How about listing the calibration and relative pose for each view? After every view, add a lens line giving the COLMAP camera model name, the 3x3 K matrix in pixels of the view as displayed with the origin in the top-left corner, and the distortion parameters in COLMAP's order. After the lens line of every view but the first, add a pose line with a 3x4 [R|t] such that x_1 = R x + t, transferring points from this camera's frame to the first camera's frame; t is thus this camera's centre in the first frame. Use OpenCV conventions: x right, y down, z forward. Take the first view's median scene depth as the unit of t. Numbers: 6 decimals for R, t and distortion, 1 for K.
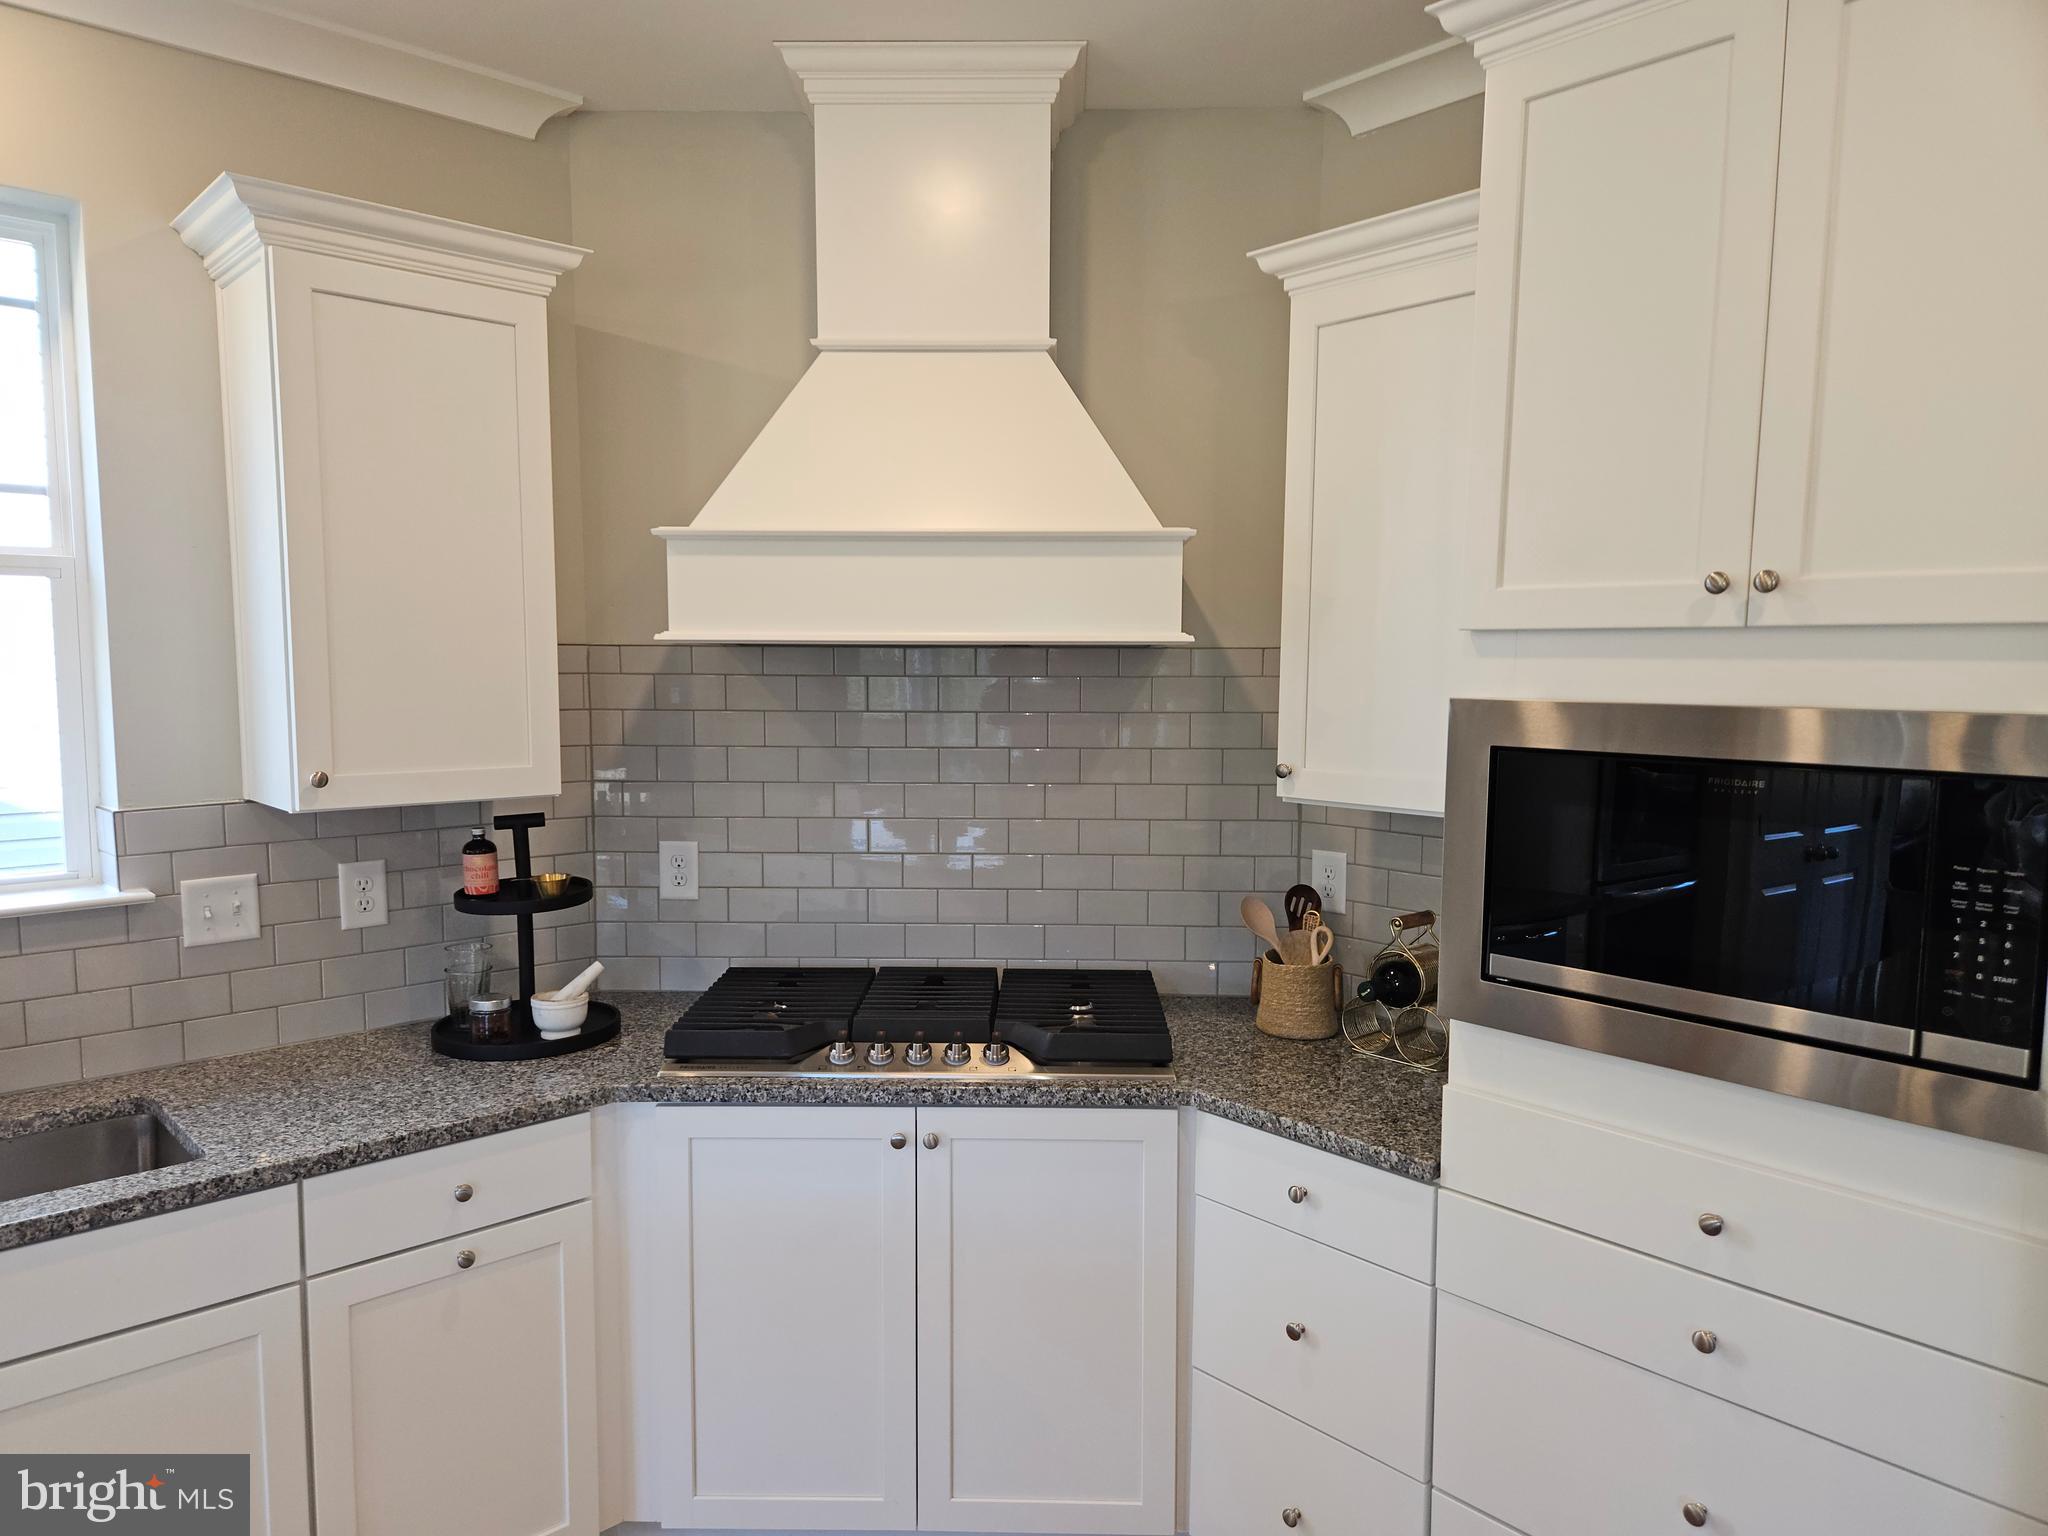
lens RADIAL K [[1353.0, 0, 1036.6], [0, 1353.0, 795.4], [0, 0, 1]] dist [0.051471, -0.062196]
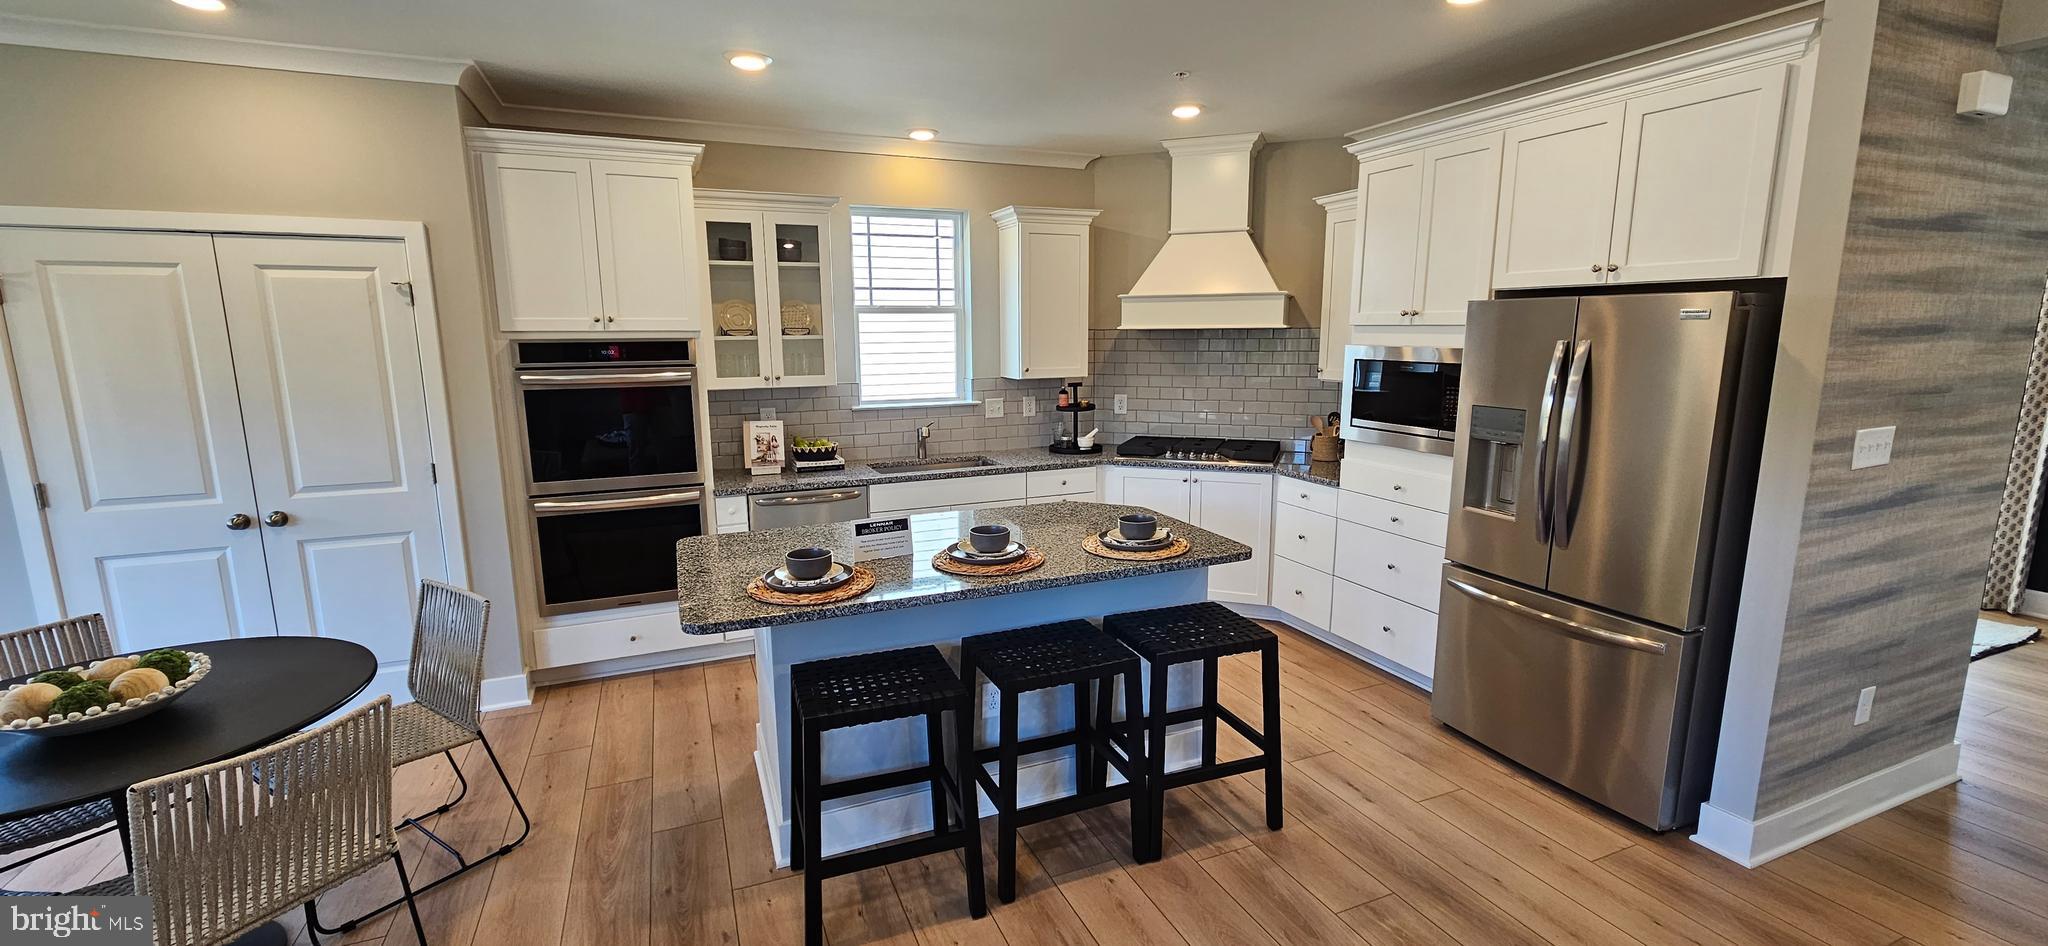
lens RADIAL K [[835.3, 0, 1024.0], [0, 835.3, 473.0], [0, 0, 1]] dist [-0.001356, -0.000390]
pose [[0.938782, 0.046798, -0.341320, 0.214081], [-0.021482, 0.996755, 0.077581, 0.081875], [0.343843, -0.065499, 0.936740, -0.998706]]
